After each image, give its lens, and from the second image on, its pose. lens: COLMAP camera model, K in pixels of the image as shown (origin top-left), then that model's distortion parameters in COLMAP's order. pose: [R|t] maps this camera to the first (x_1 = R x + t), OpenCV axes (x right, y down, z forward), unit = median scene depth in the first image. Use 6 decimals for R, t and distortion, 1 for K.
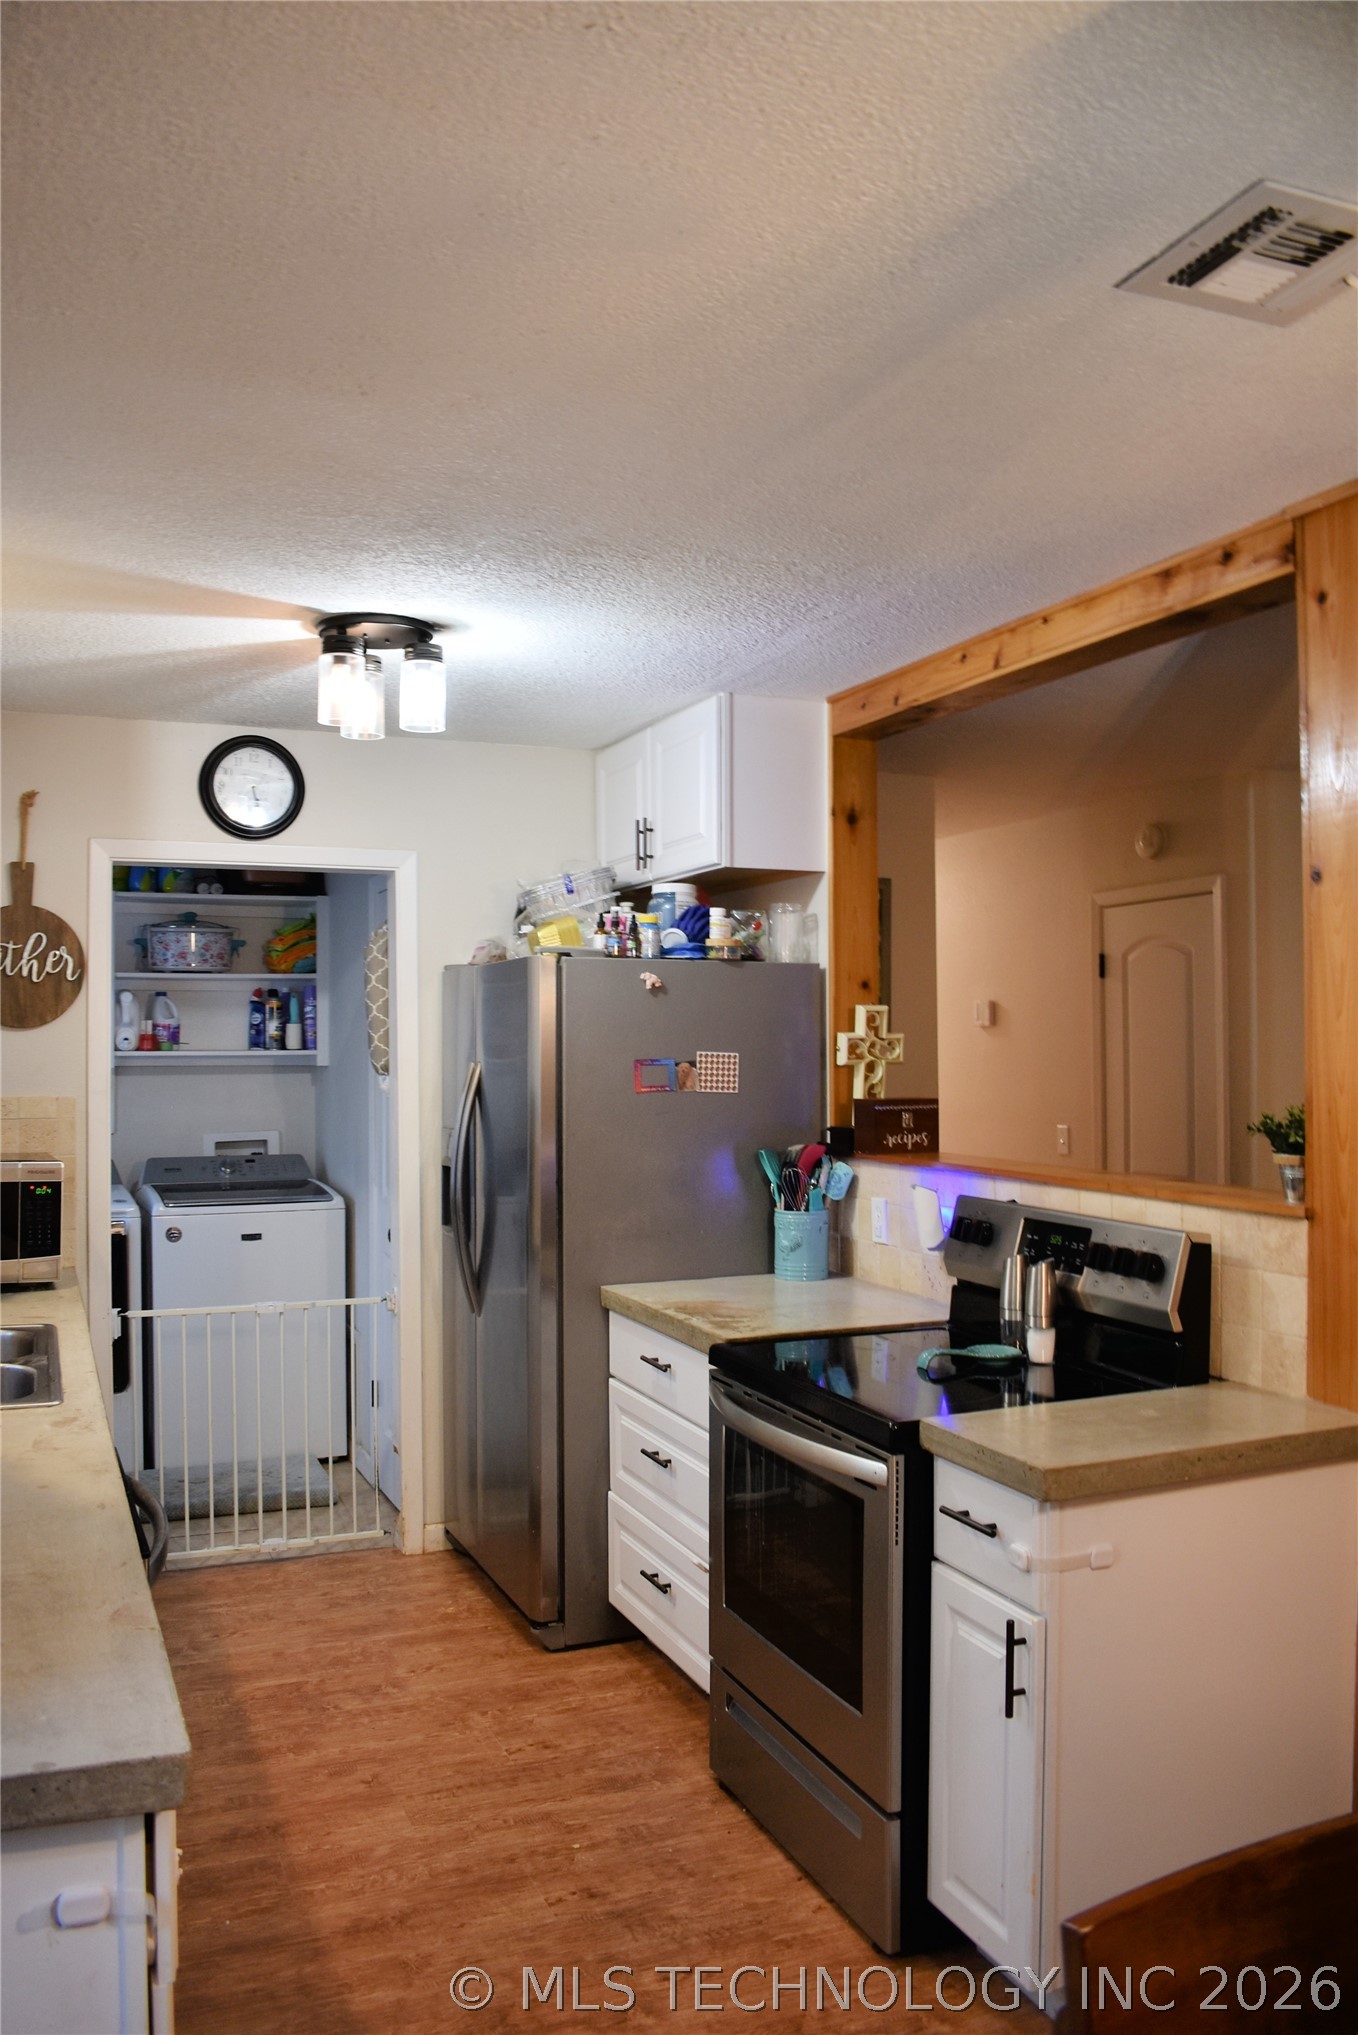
lens RADIAL K [[1588.8, 0, 679.0], [0, 1588.8, 1017.5], [0, 0, 1]] dist [-0.096376, 0.018331]
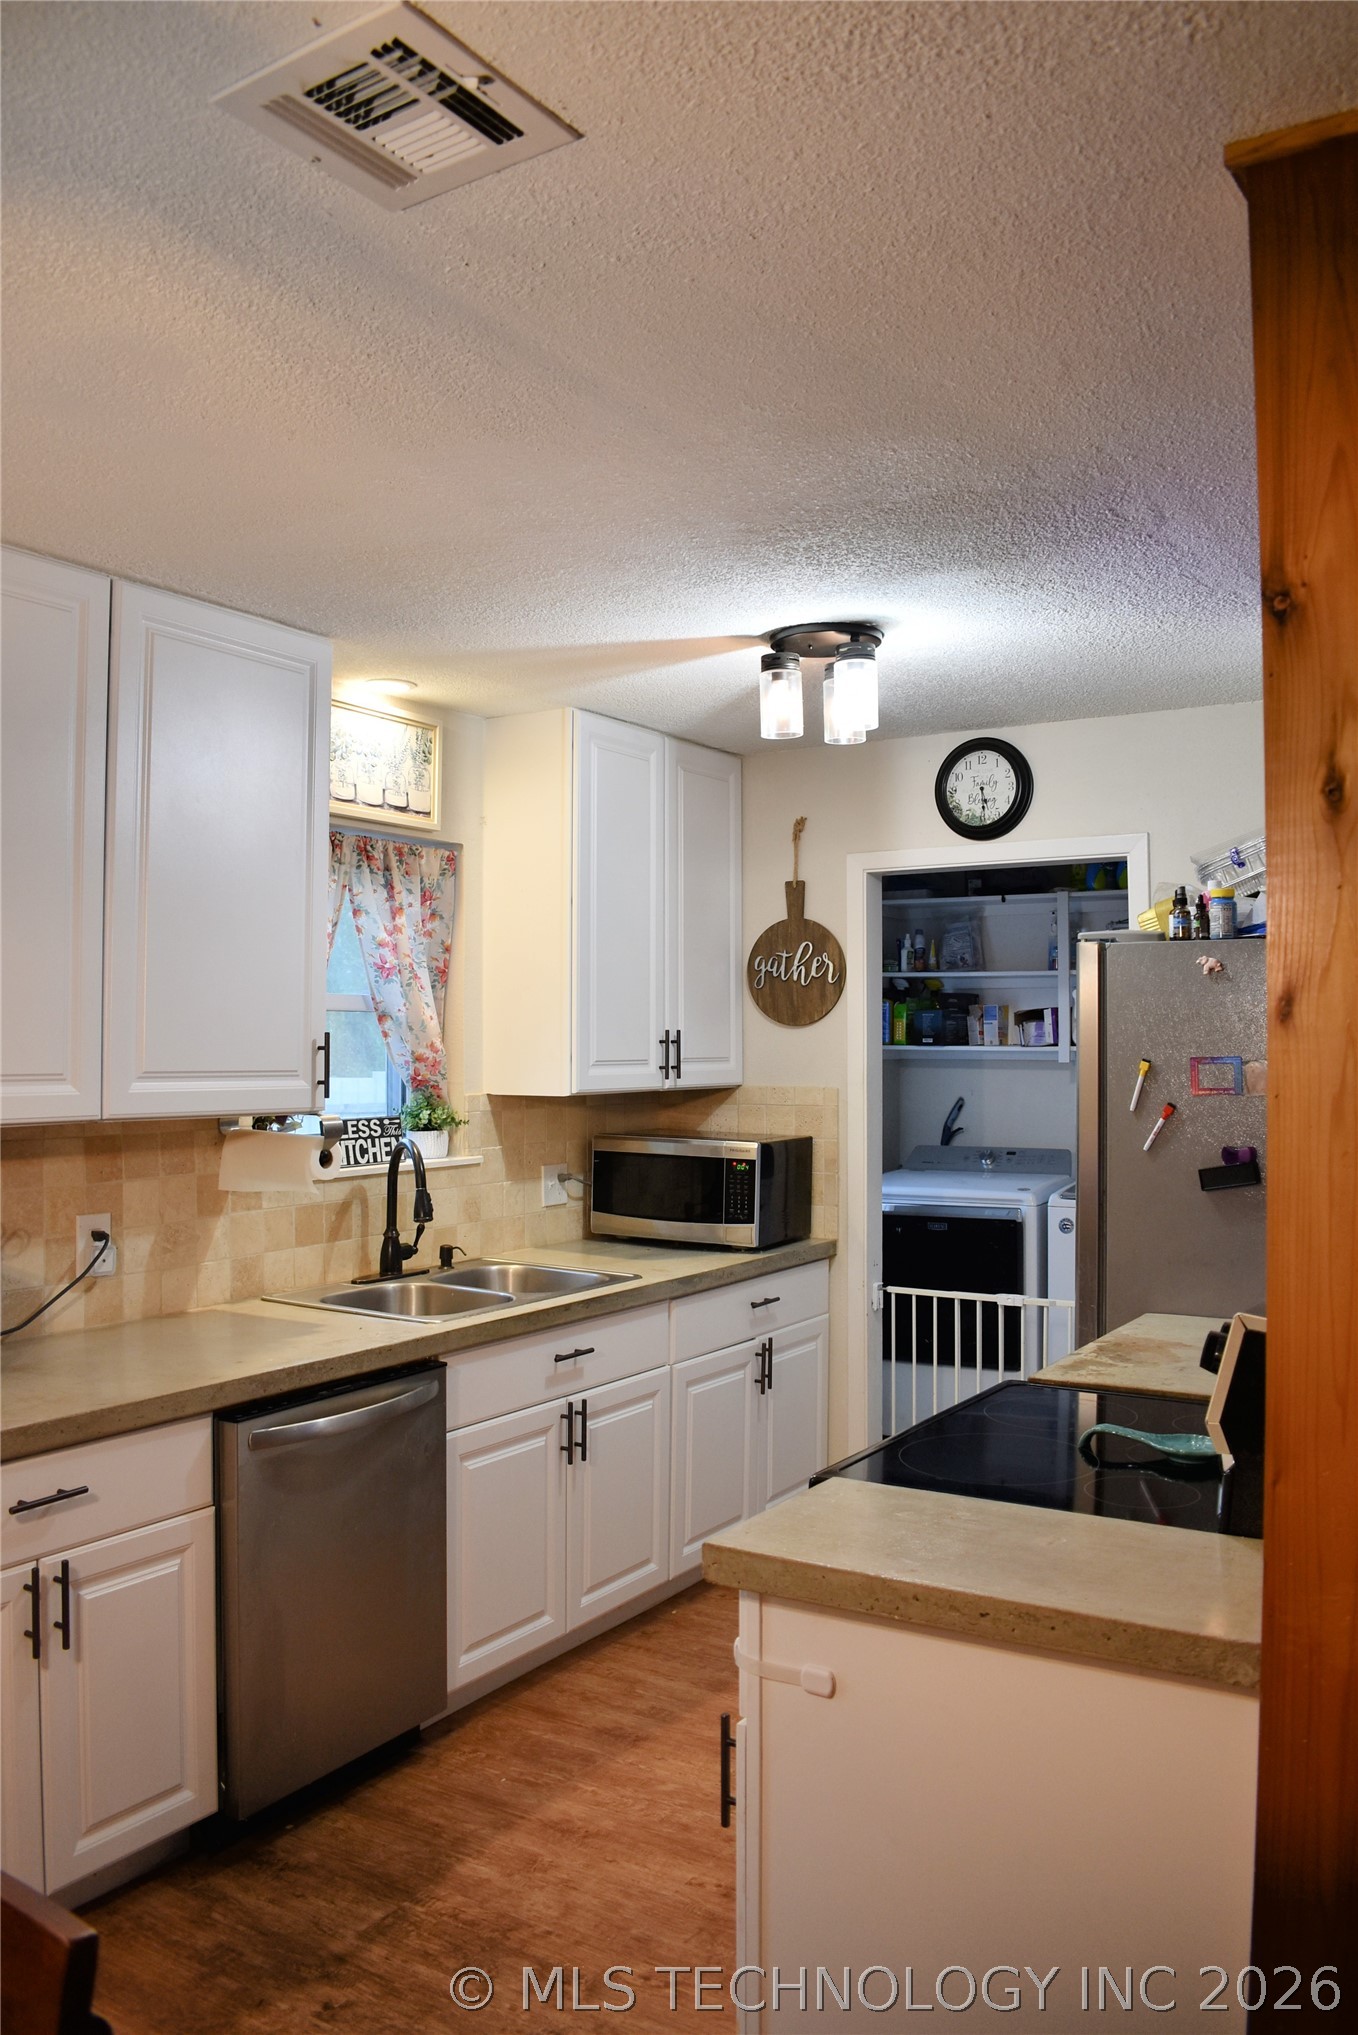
lens RADIAL K [[1588.8, 0, 679.0], [0, 1588.8, 1017.5], [0, 0, 1]] dist [-0.096376, 0.018331]
pose [[0.574778, -0.011892, -0.818223, 0.551029], [0.015337, 0.999875, -0.003759, 0.004143], [0.818165, -0.010388, 0.574889, 0.300118]]
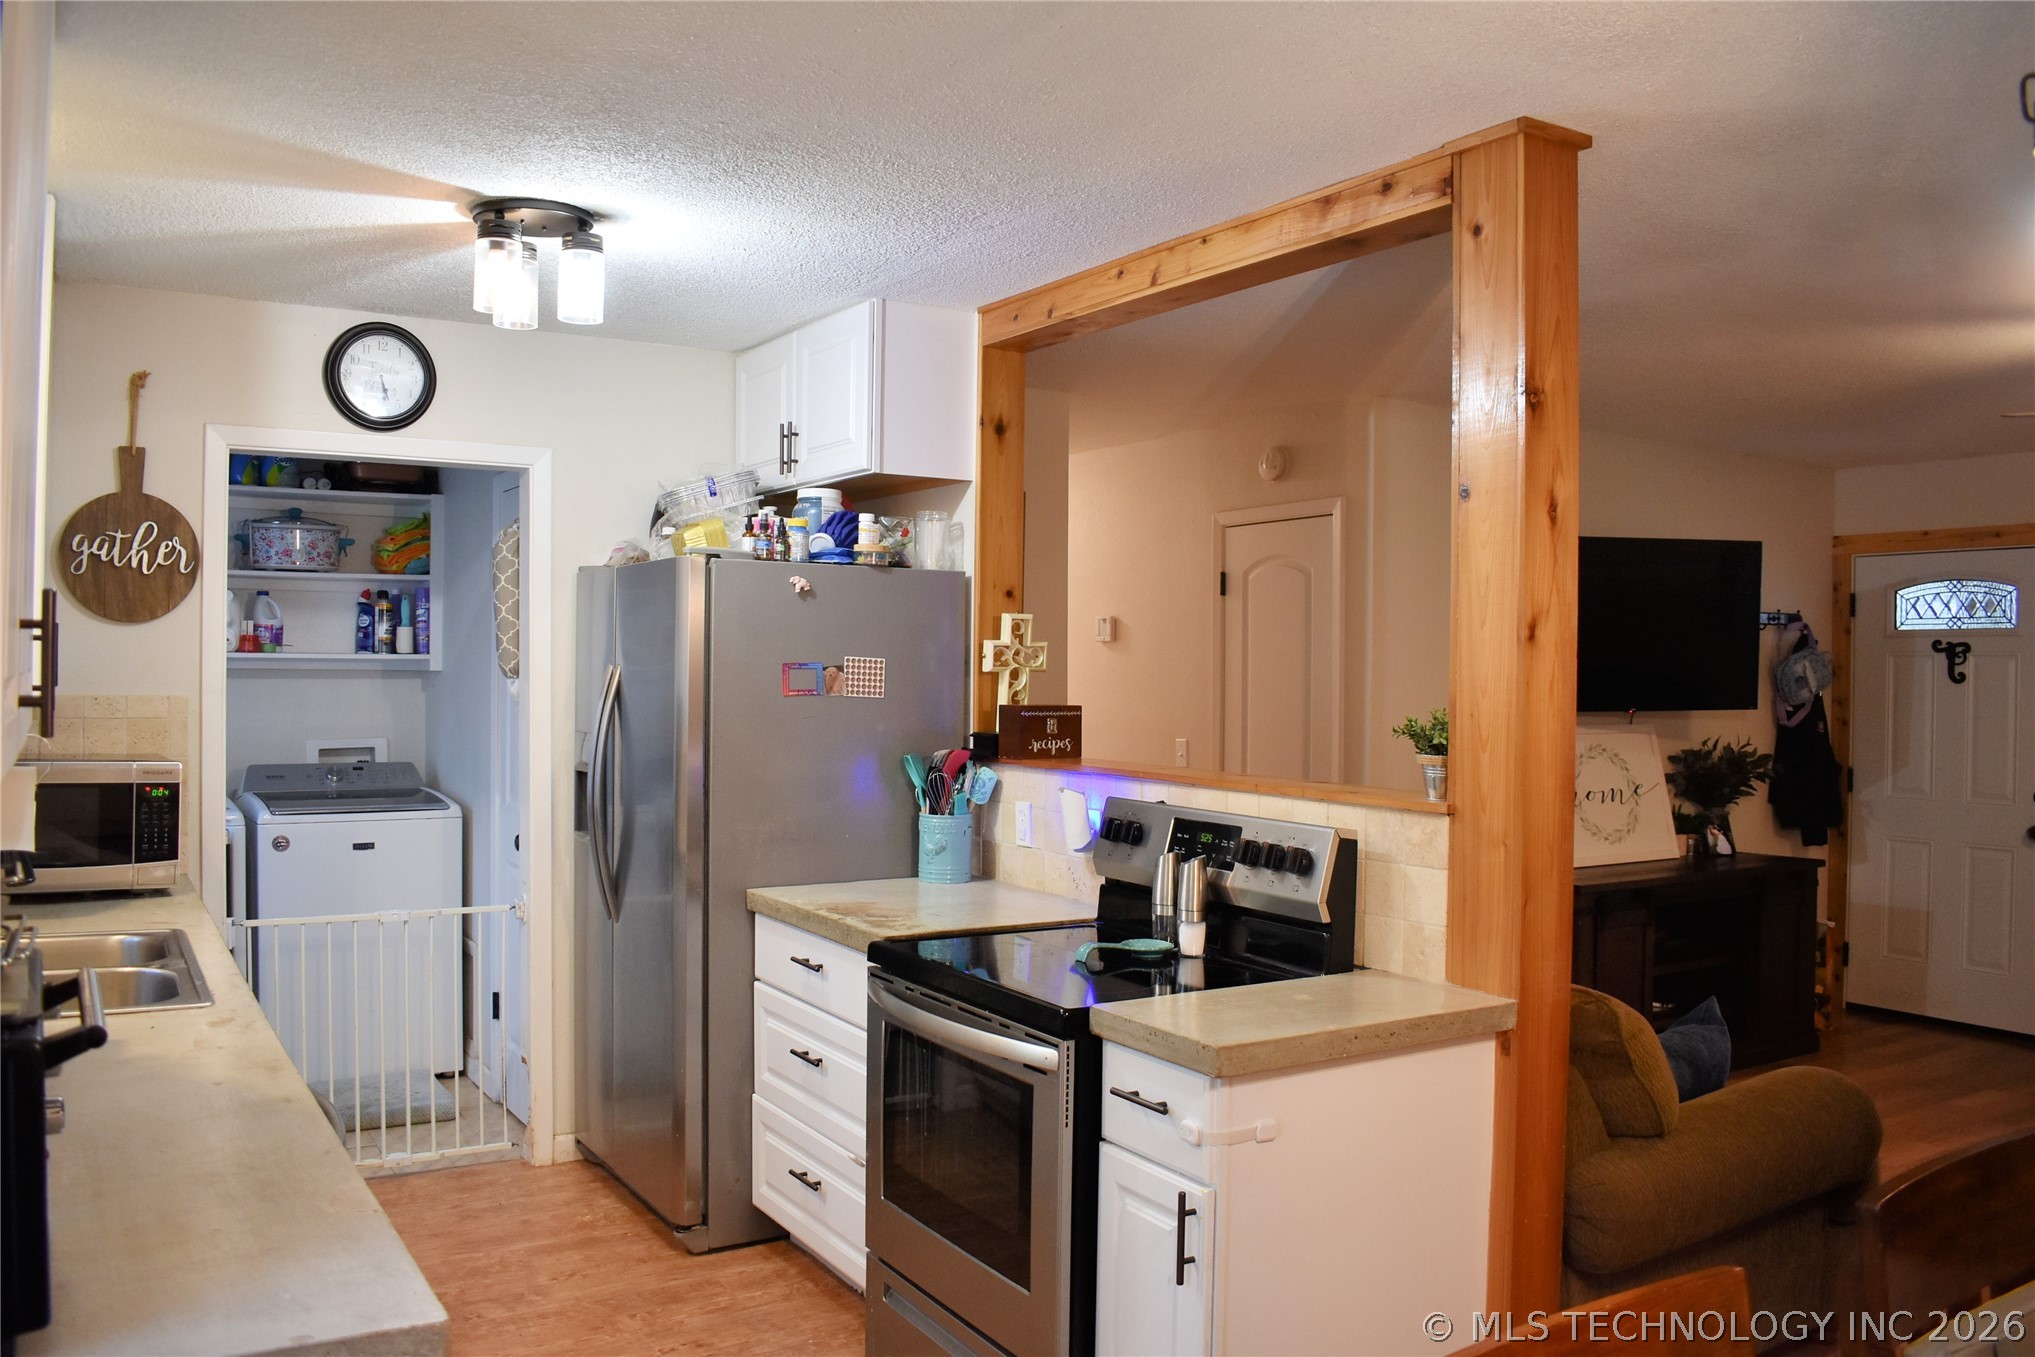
lens RADIAL K [[1600.2, 0, 1015.4], [0, 1600.2, 685.0], [0, 0, 1]] dist [-0.090565, 0.006365]
pose [[0.987834, 0.012804, 0.154983, -0.041625], [-0.017280, 0.999470, 0.027573, 0.010751], [-0.154548, -0.029916, 0.987532, -0.015560]]
